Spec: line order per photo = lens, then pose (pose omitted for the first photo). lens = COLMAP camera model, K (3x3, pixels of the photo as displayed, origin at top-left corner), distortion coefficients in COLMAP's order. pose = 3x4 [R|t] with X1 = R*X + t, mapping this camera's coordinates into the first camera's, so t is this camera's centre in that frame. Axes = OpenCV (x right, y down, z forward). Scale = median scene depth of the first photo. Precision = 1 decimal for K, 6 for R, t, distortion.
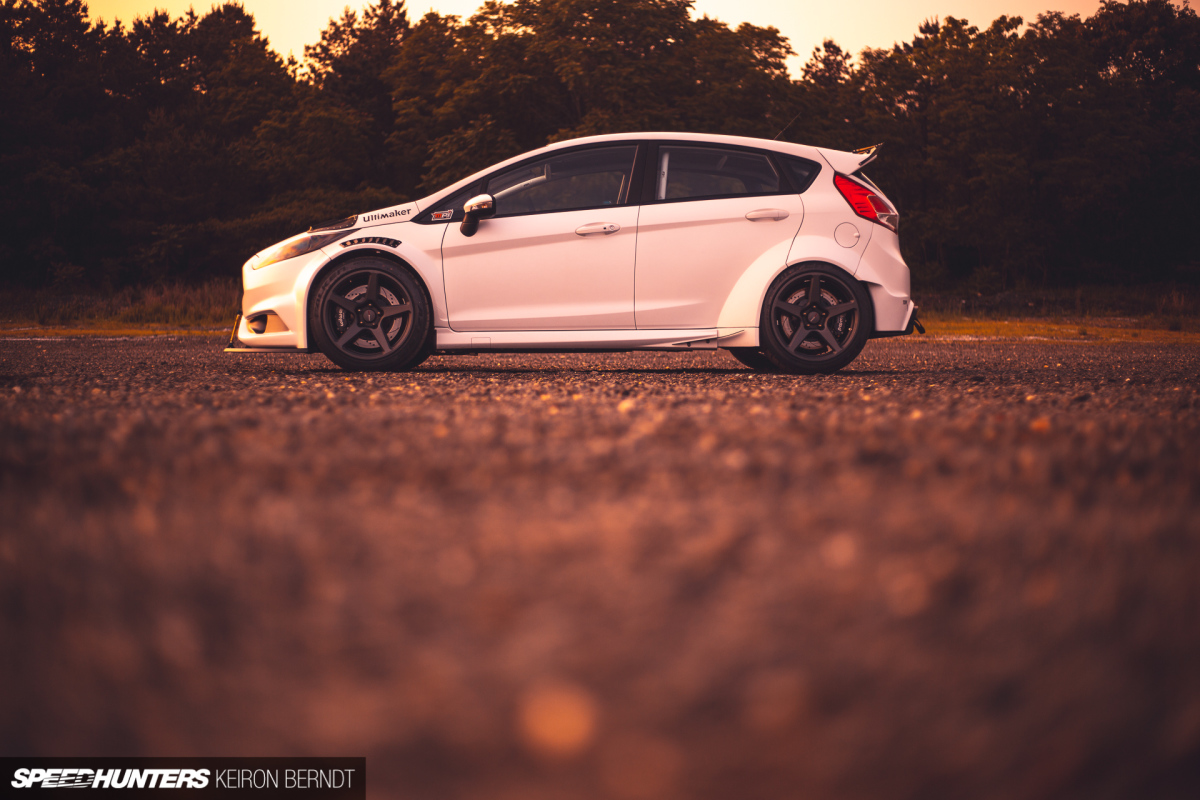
lens RADIAL K [[1693.3, 0, 600.0], [0, 1693.3, 400.0], [0, 0, 1]] dist [-0.126130, 0.033056]
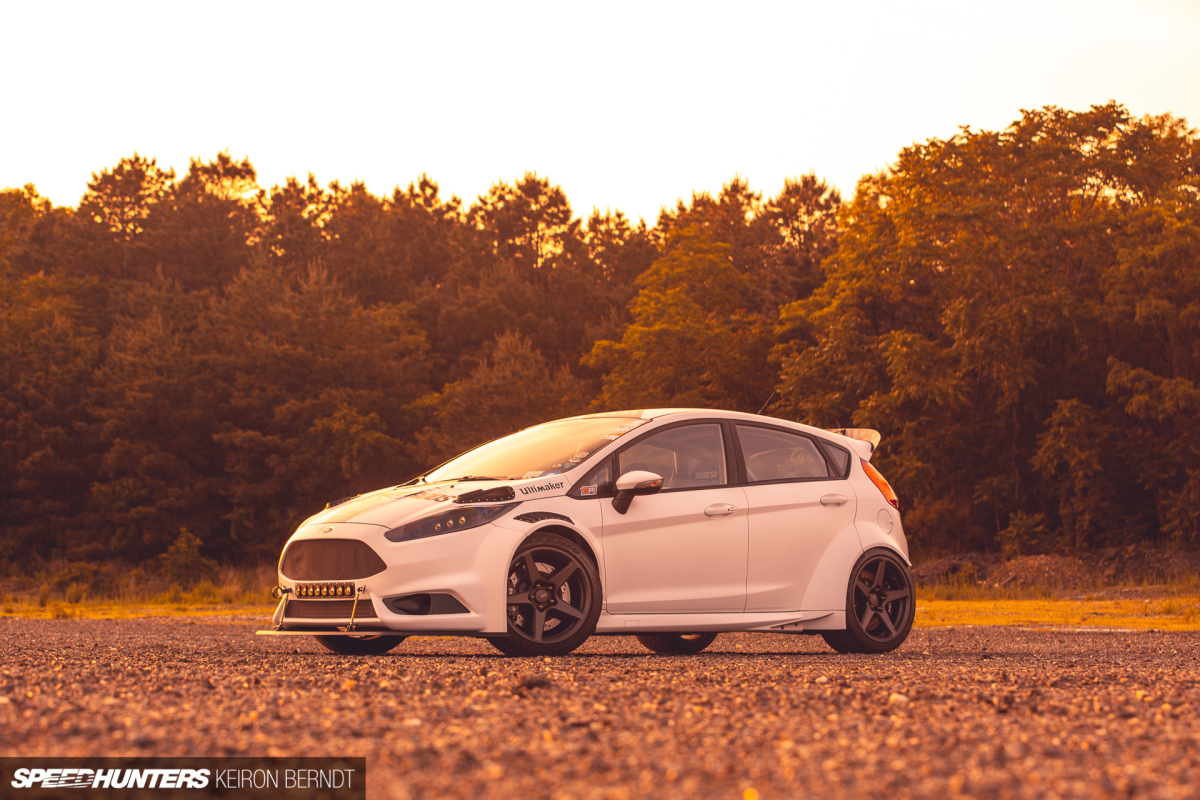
lens RADIAL K [[2414.7, 0, 600.0], [0, 2414.7, 400.0], [0, 0, 1]] dist [-0.212641, 0.134998]
pose [[0.770814, 0.057146, 0.634492, -0.948066], [0.016912, 0.993782, -0.110051, -0.011616], [-0.636835, 0.095559, 0.765055, -0.035140]]
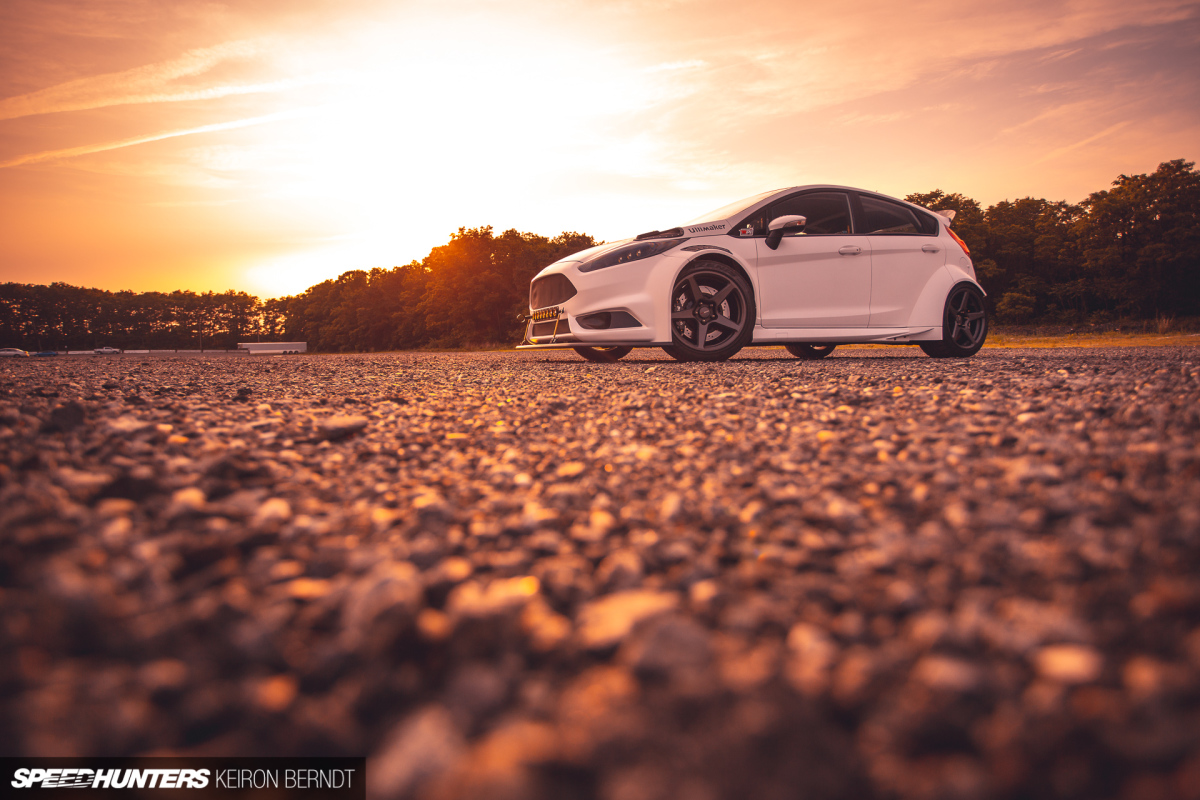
lens RADIAL K [[585.2, 0, 600.0], [0, 585.2, 400.0], [0, 0, 1]] dist [-0.045855, 0.000289]
pose [[0.920925, -0.044860, 0.387150, -0.357445], [0.025636, 0.998175, 0.054680, -0.015072], [-0.388896, -0.040431, 0.920394, 0.658410]]
